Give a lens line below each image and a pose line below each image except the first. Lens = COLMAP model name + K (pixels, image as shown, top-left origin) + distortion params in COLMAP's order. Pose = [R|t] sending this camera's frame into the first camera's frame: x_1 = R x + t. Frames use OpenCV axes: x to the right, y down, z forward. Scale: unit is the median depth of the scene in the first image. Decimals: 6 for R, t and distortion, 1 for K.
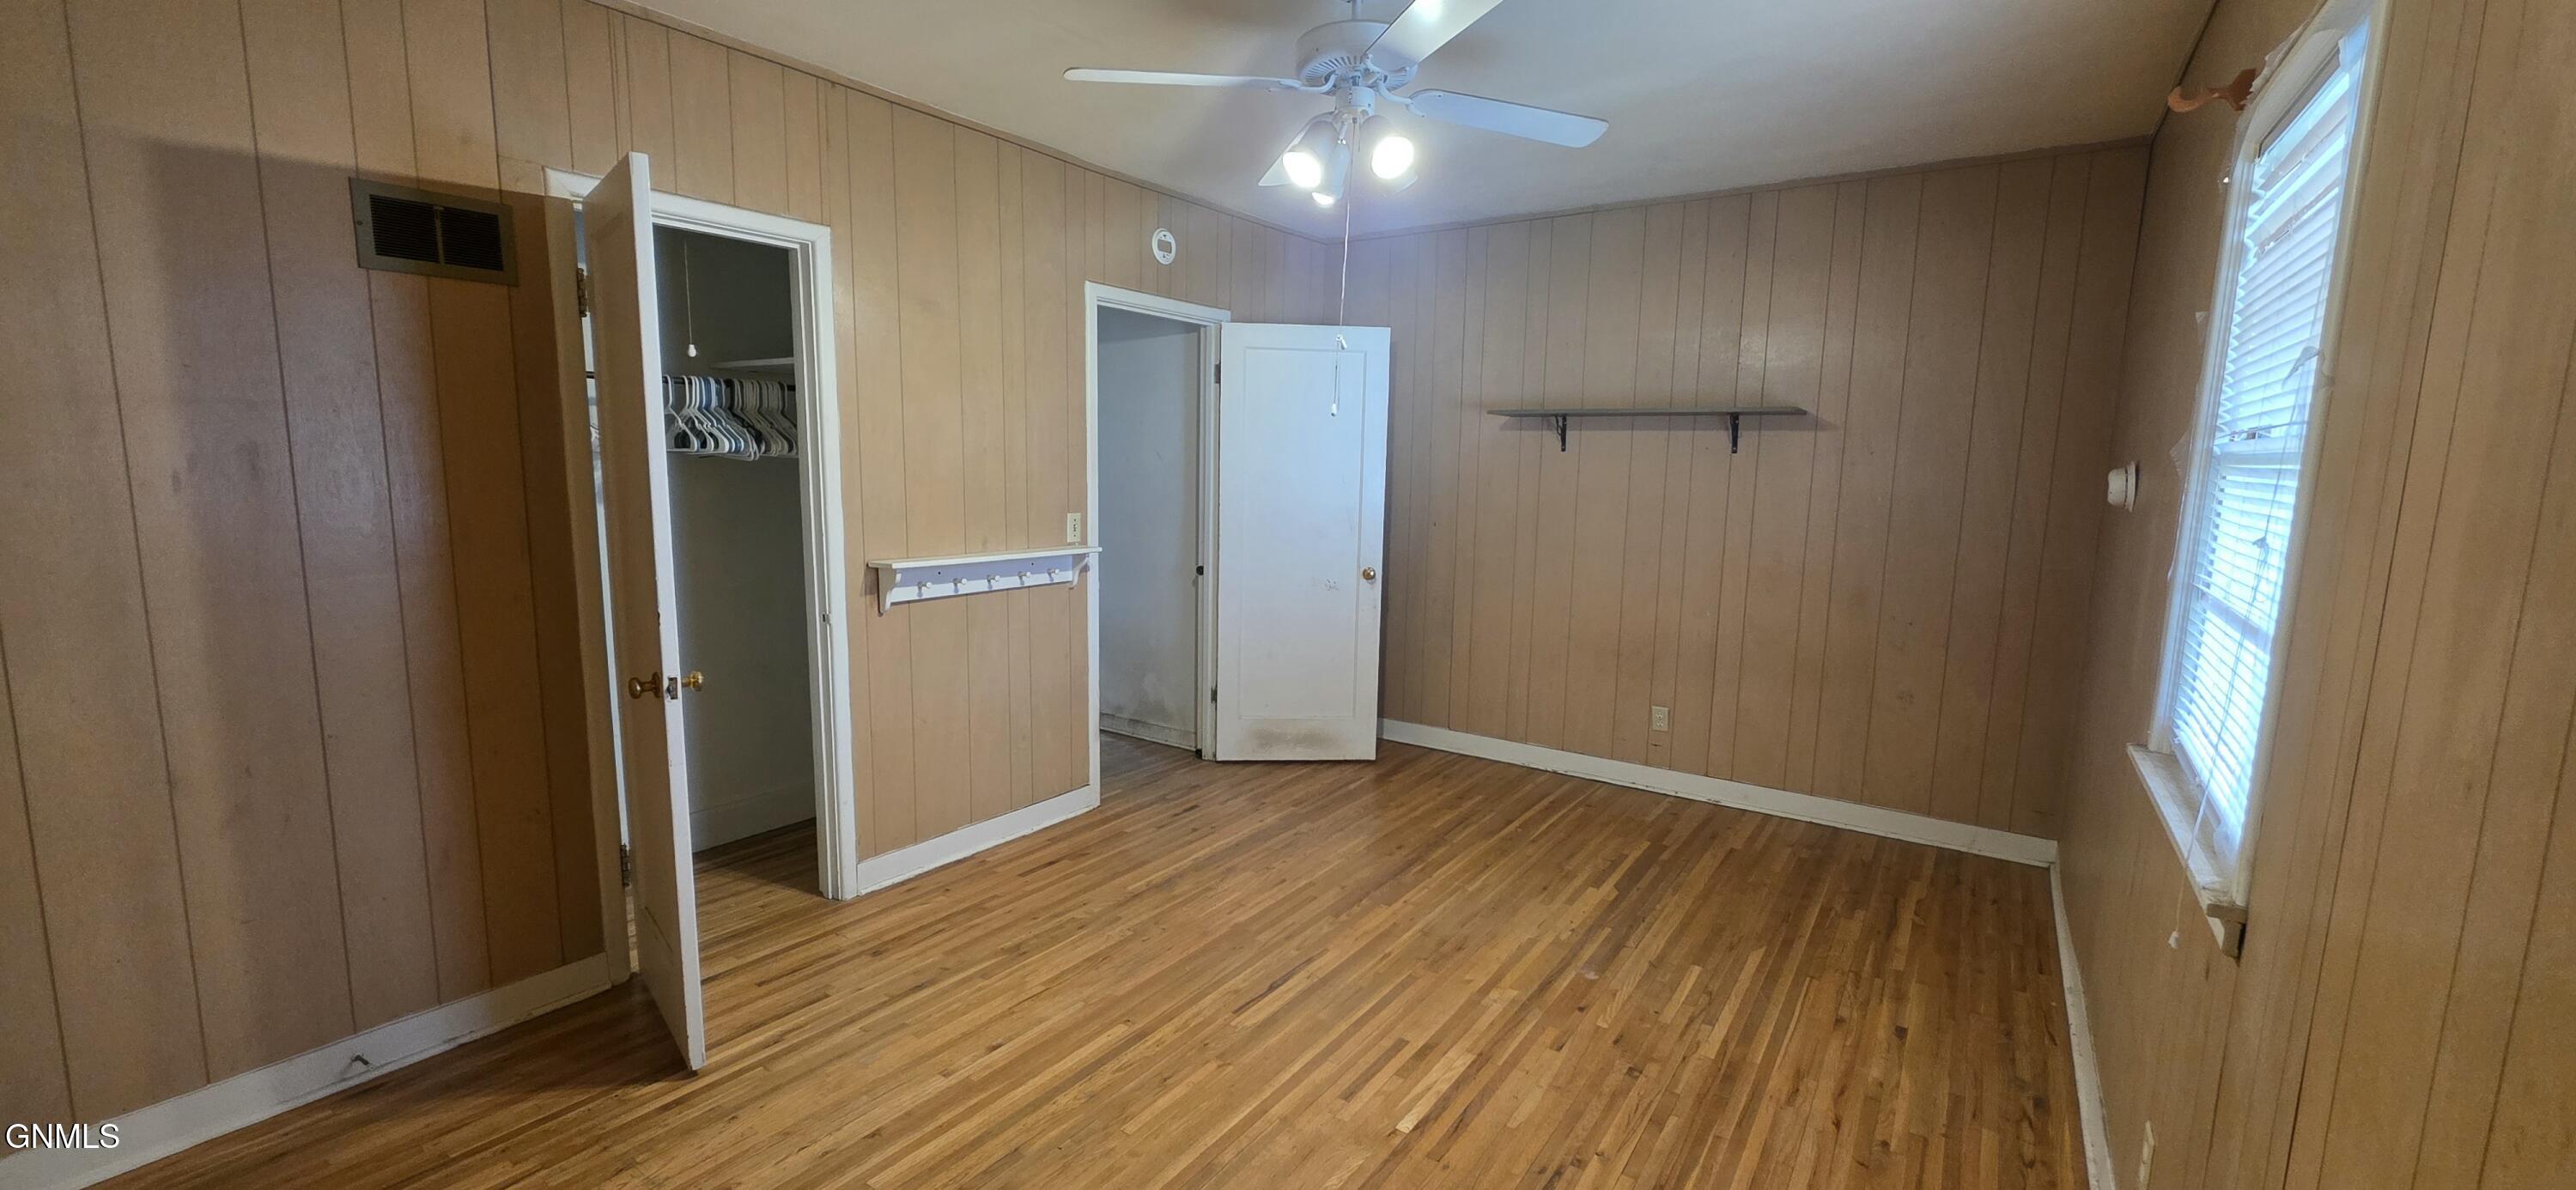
lens RADIAL K [[1020.6, 0, 1292.3], [0, 1020.6, 596.1], [0, 0, 1]] dist [0.007083, -0.000320]
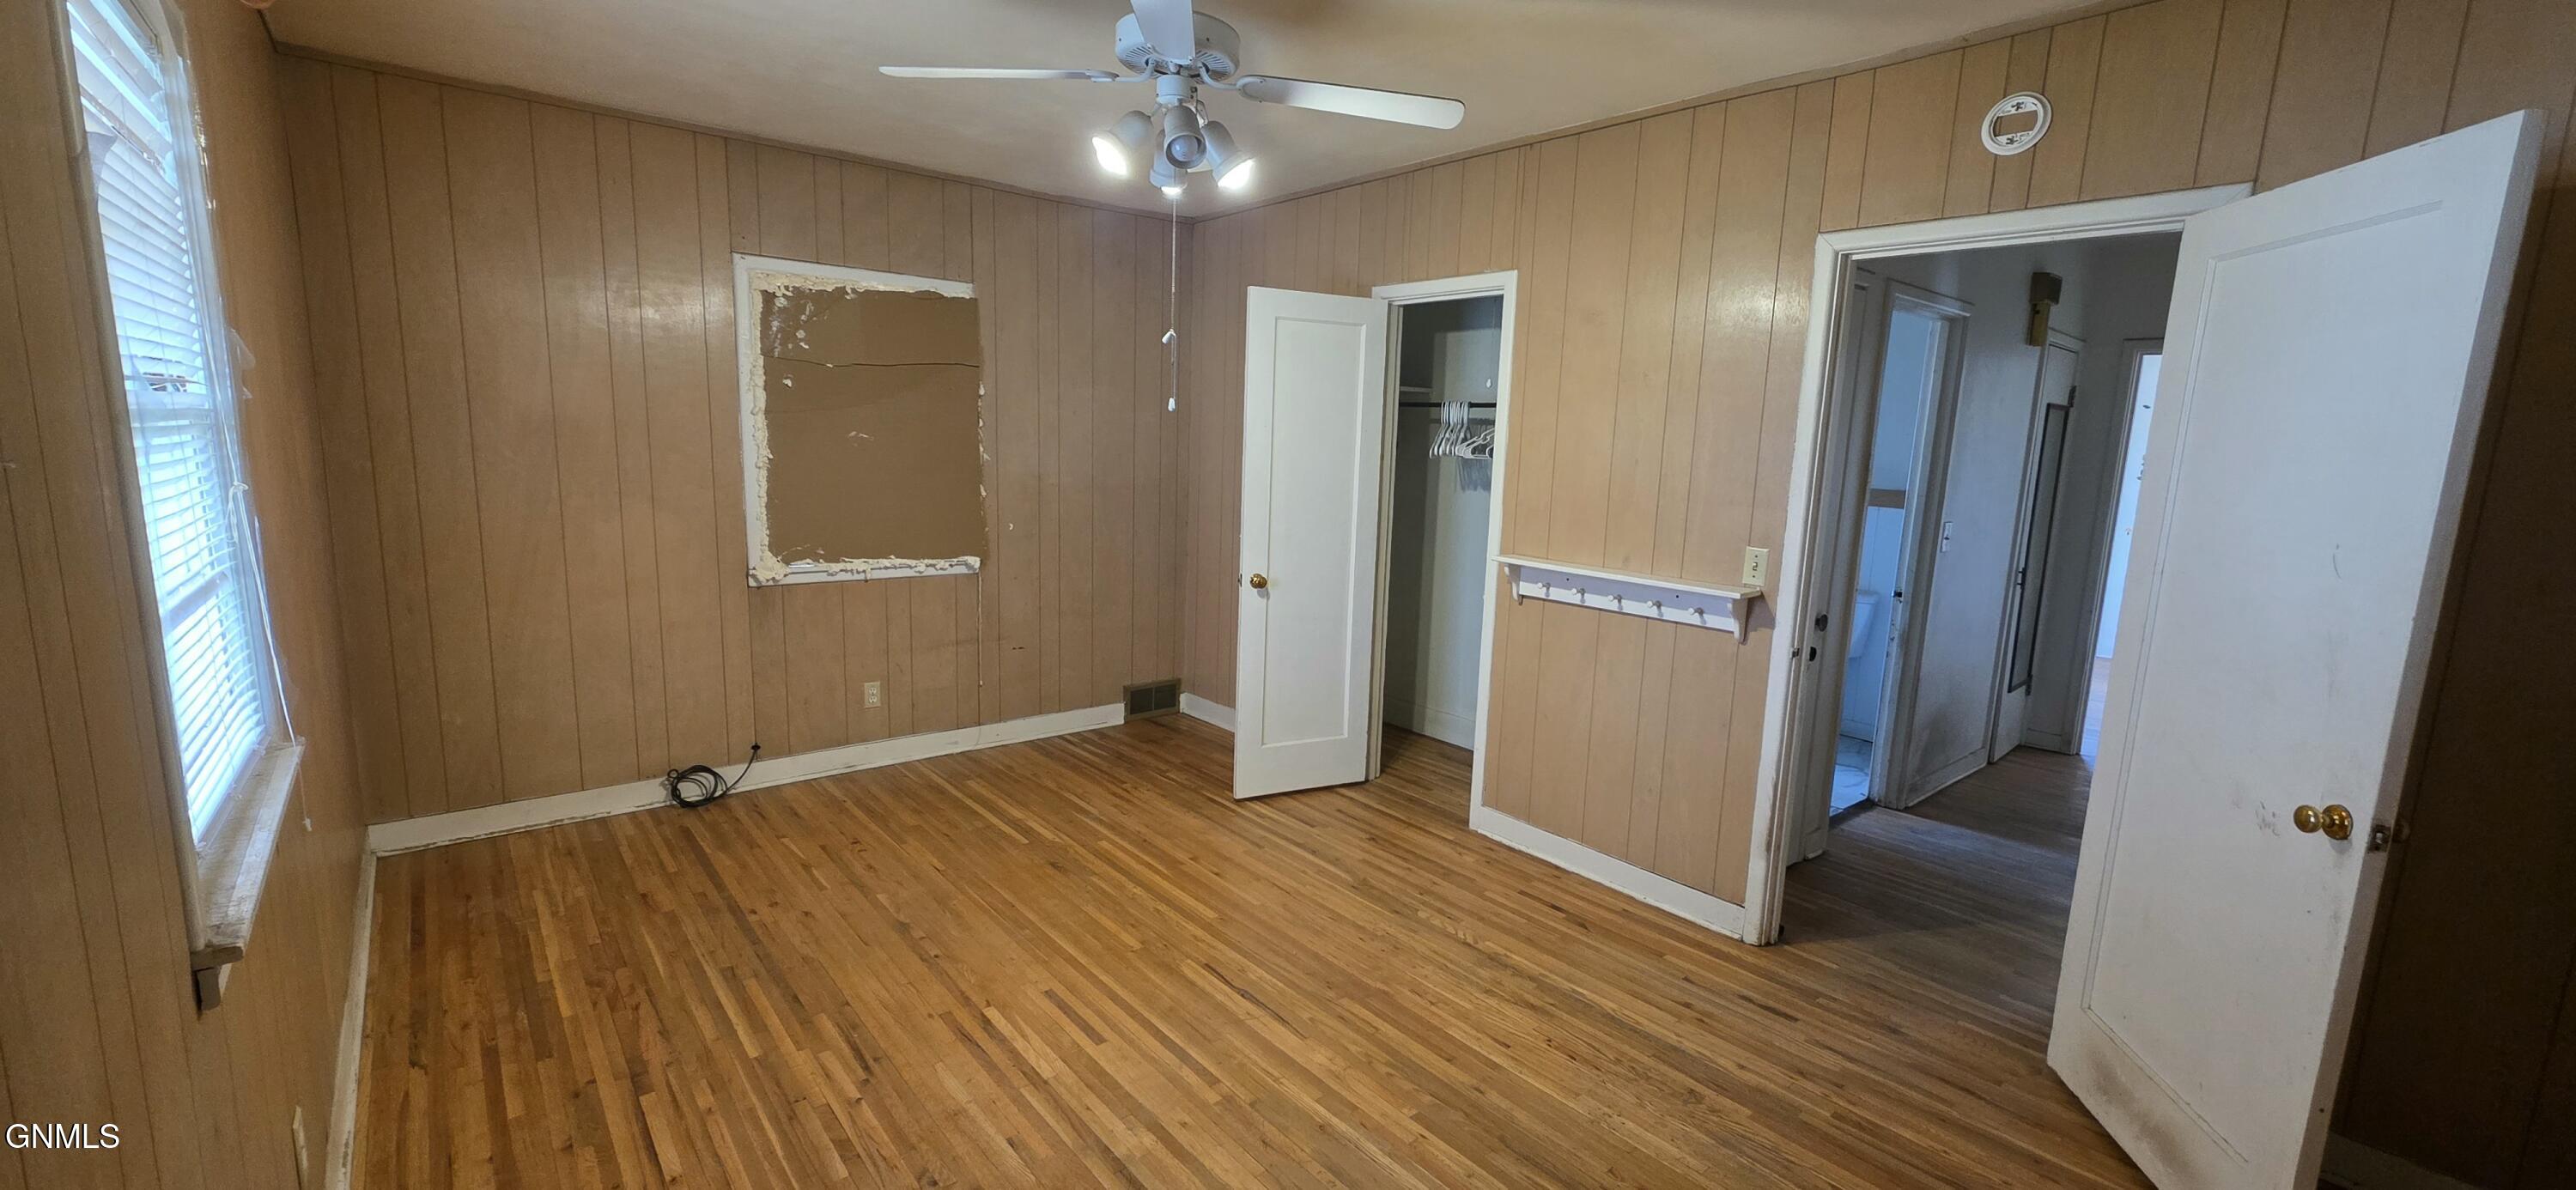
lens RADIAL K [[1020.6, 0, 1292.3], [0, 1020.6, 596.1], [0, 0, 1]] dist [0.007083, -0.000320]
pose [[-0.266346, 0.126104, -0.955593, 0.704402], [-0.171424, 0.969402, 0.175706, -0.138049], [0.948511, 0.210611, -0.236579, 0.980049]]
